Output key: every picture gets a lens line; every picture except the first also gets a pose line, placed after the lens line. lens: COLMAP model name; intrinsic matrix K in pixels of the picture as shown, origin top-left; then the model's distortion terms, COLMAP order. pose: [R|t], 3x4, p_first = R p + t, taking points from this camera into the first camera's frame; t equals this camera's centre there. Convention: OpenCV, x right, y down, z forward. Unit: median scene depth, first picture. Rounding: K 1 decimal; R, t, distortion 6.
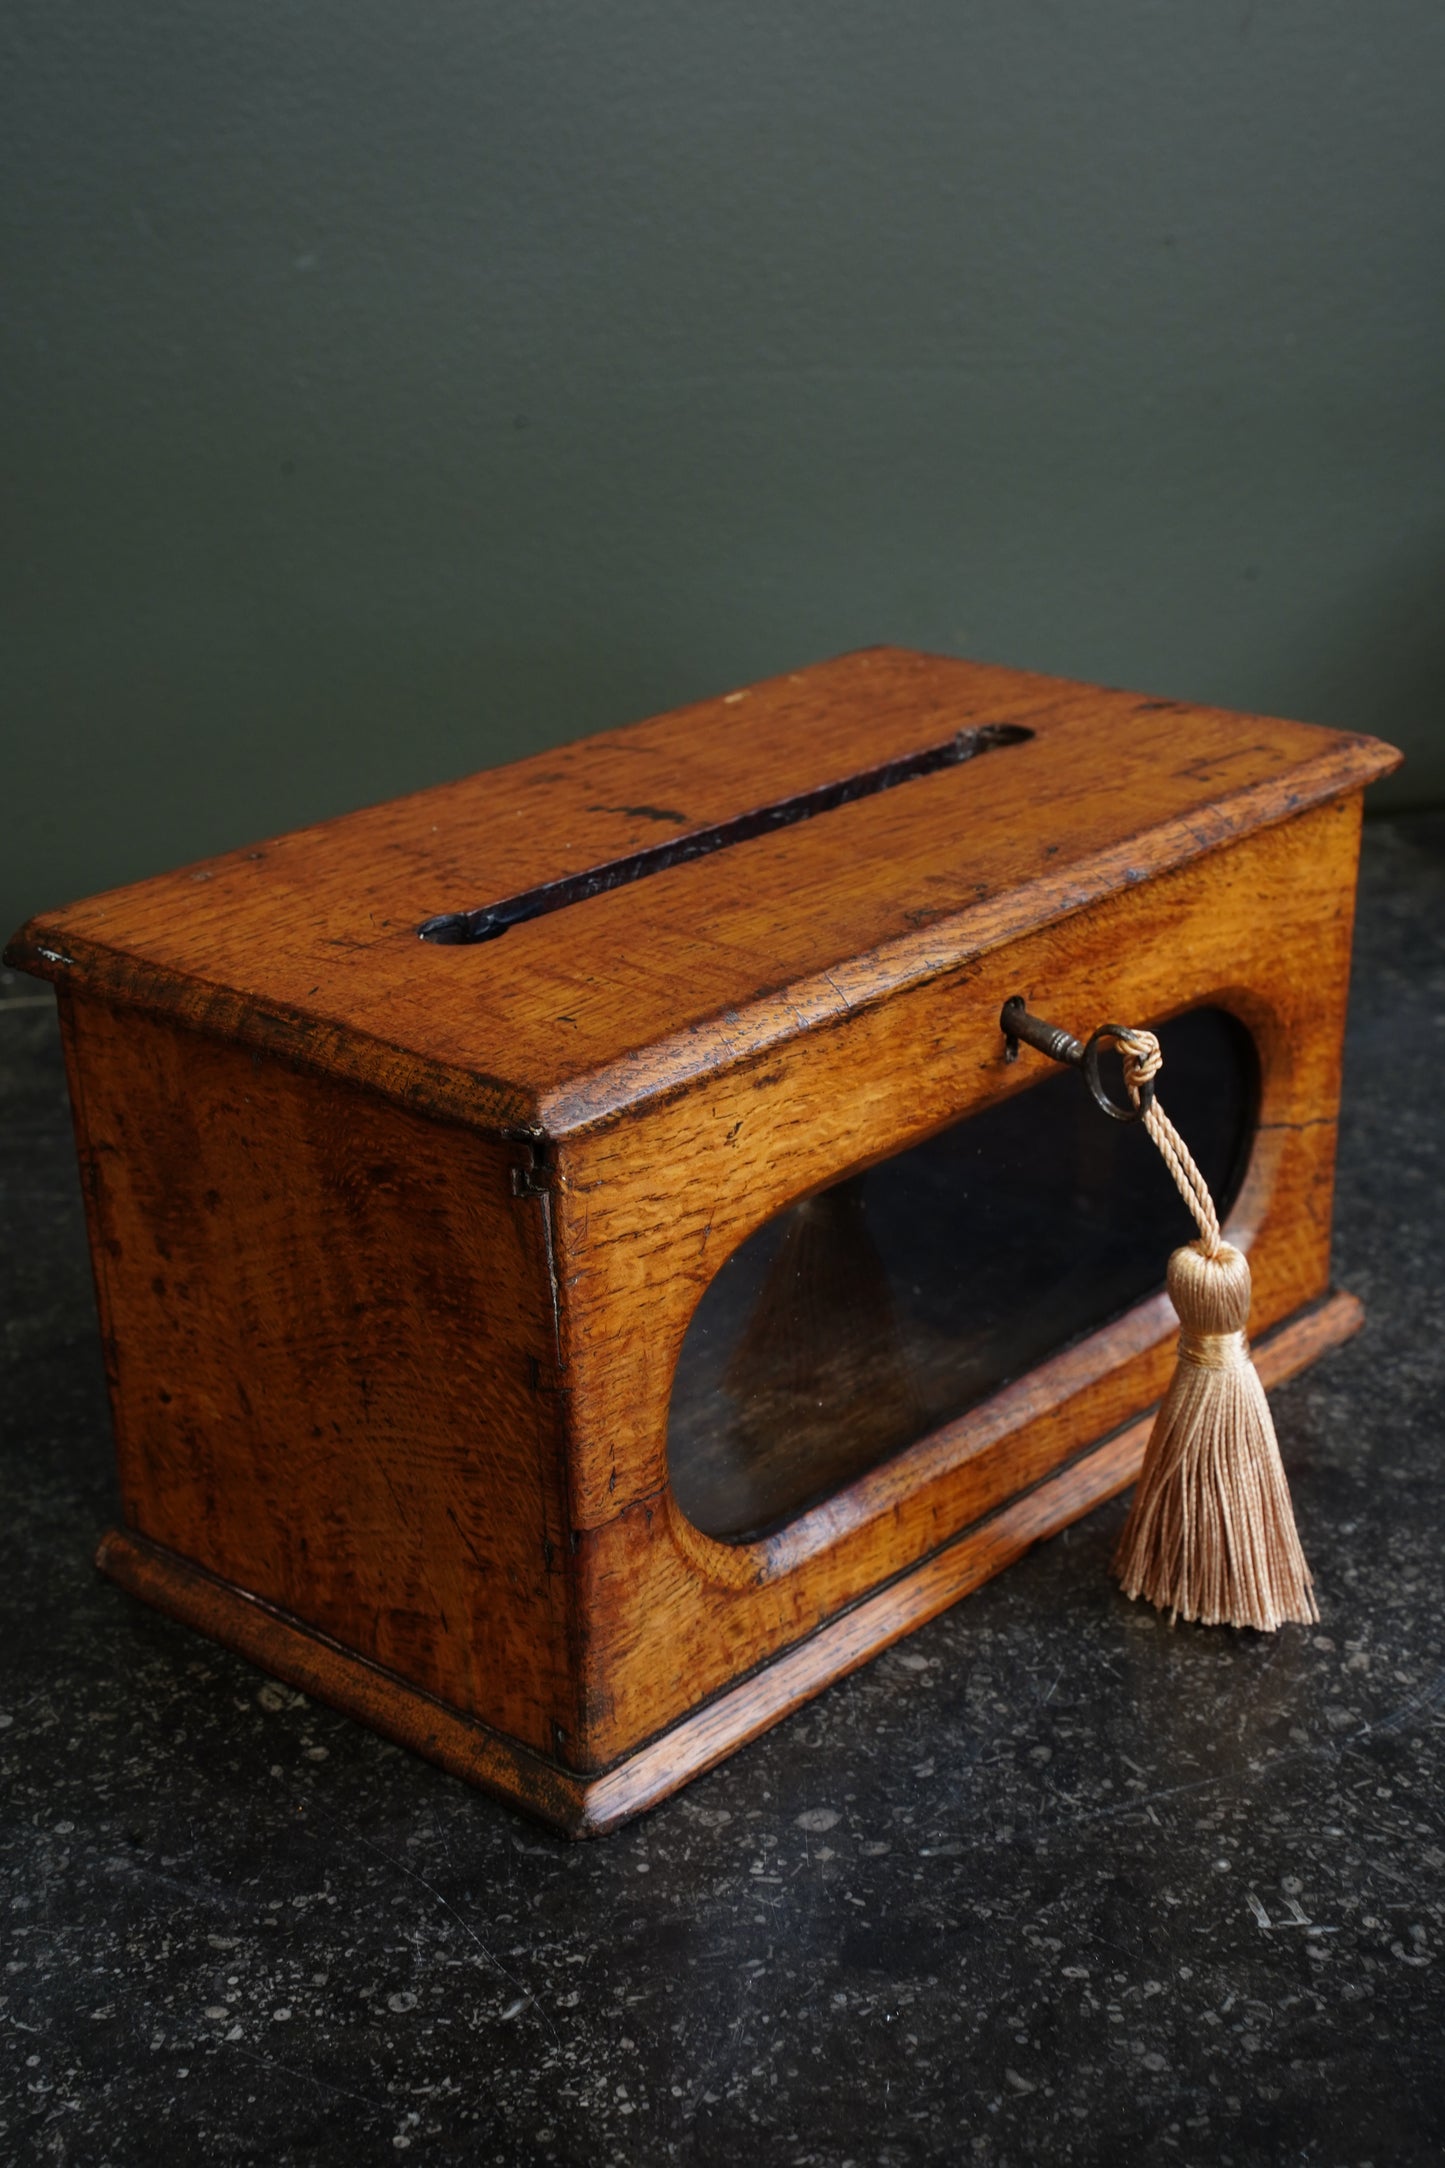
lens RADIAL K [[3052.2, 0, 730.2], [0, 3052.2, 1065.6], [0, 0, 1]] dist [0.207776, 0.000000]
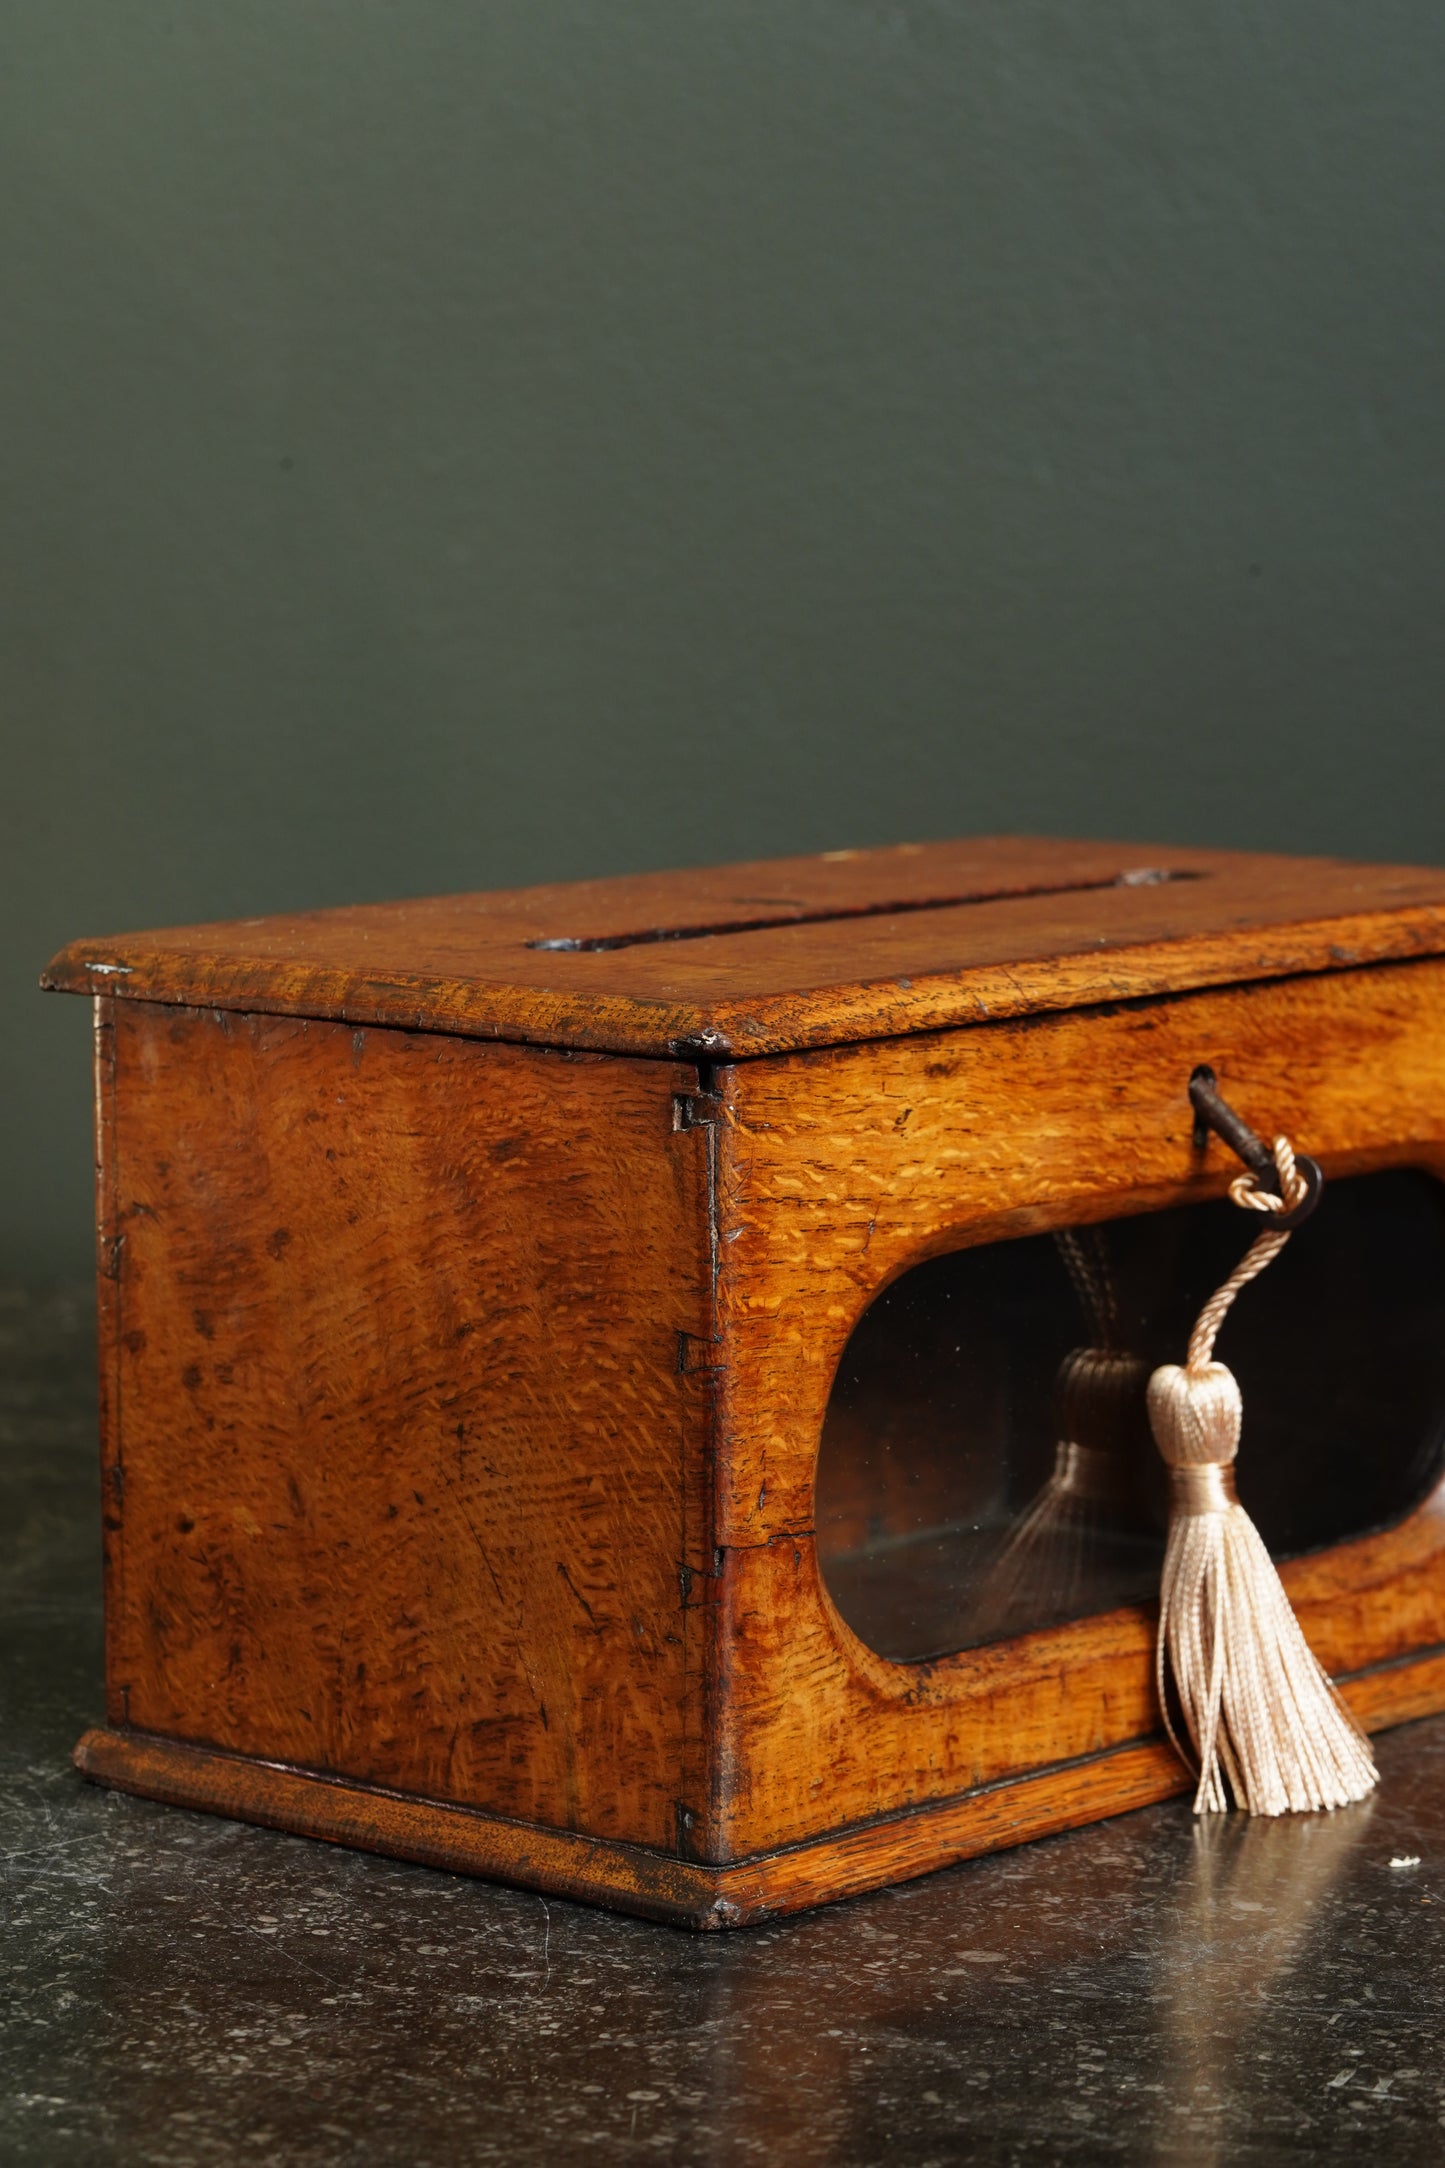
lens RADIAL K [[6187.2, 0, 721.9], [0, 6187.2, 1084.3], [0, 0, 1]] dist [-0.056318, 0.000000]
pose [[0.998628, 0.028150, 0.044147, -0.122888], [-0.015738, 0.965564, -0.259691, 0.450297], [-0.049937, 0.258640, 0.964682, -0.689948]]
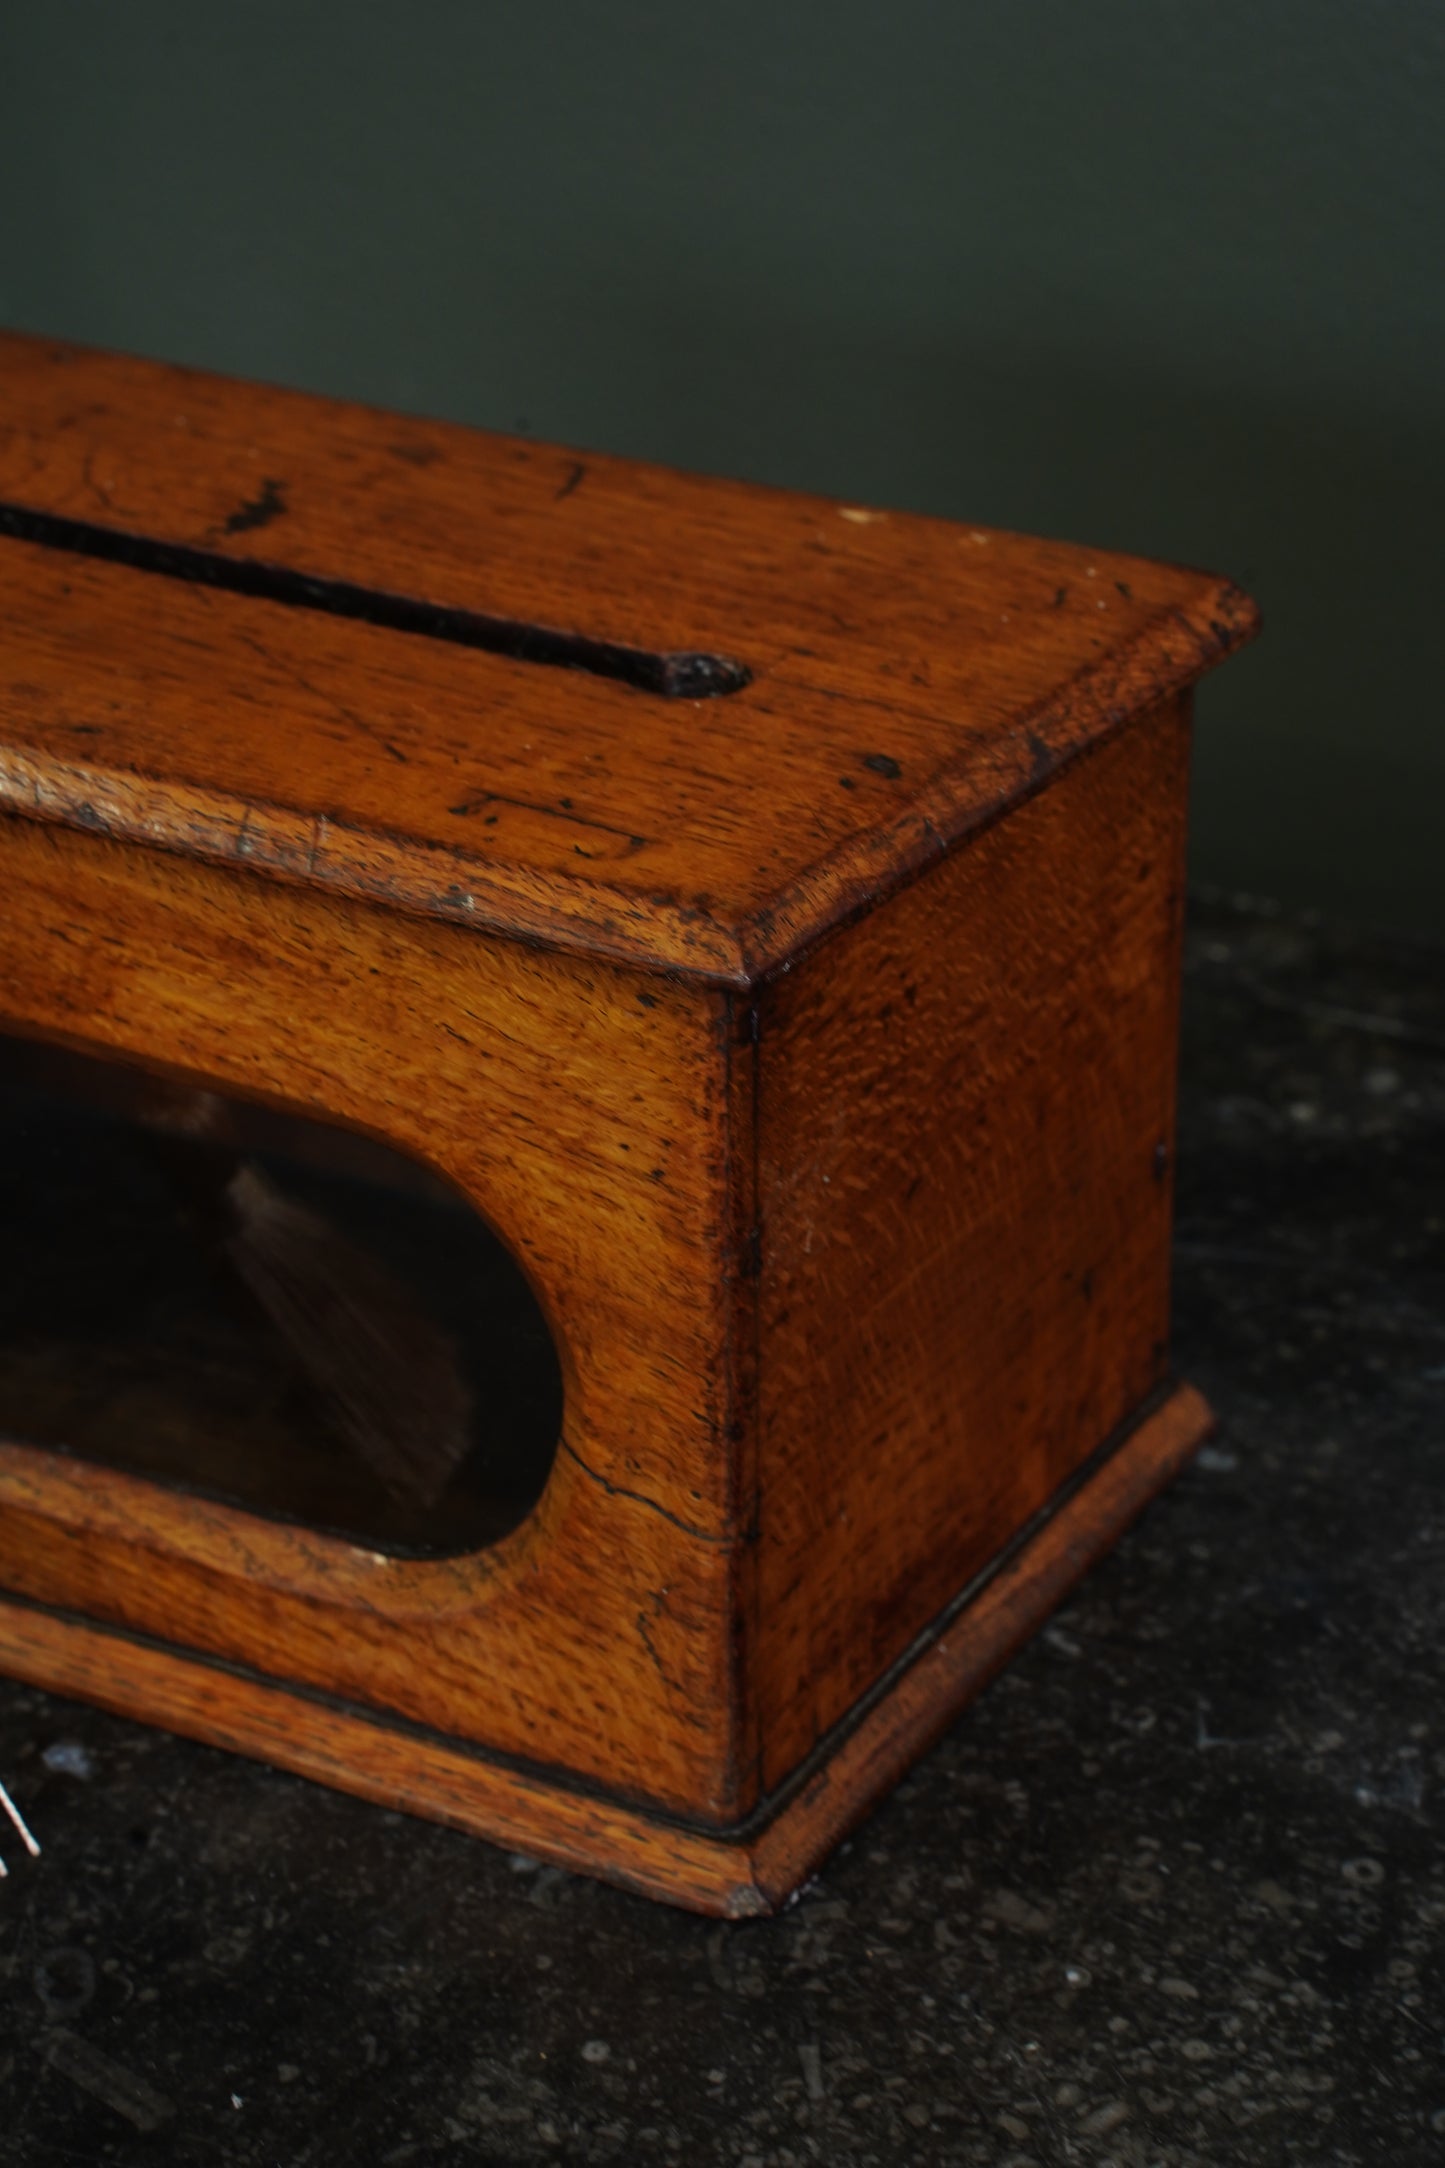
lens RADIAL K [[4700.6, 0, 731.5], [0, 4700.6, 1106.2], [0, 0, 1]] dist [0.618599, 0.000000]
pose [[0.204641, 0.464731, -0.861479, 1.117597], [-0.375354, 0.850082, 0.369419, -0.458278], [0.904009, 0.247761, 0.348400, 0.830670]]
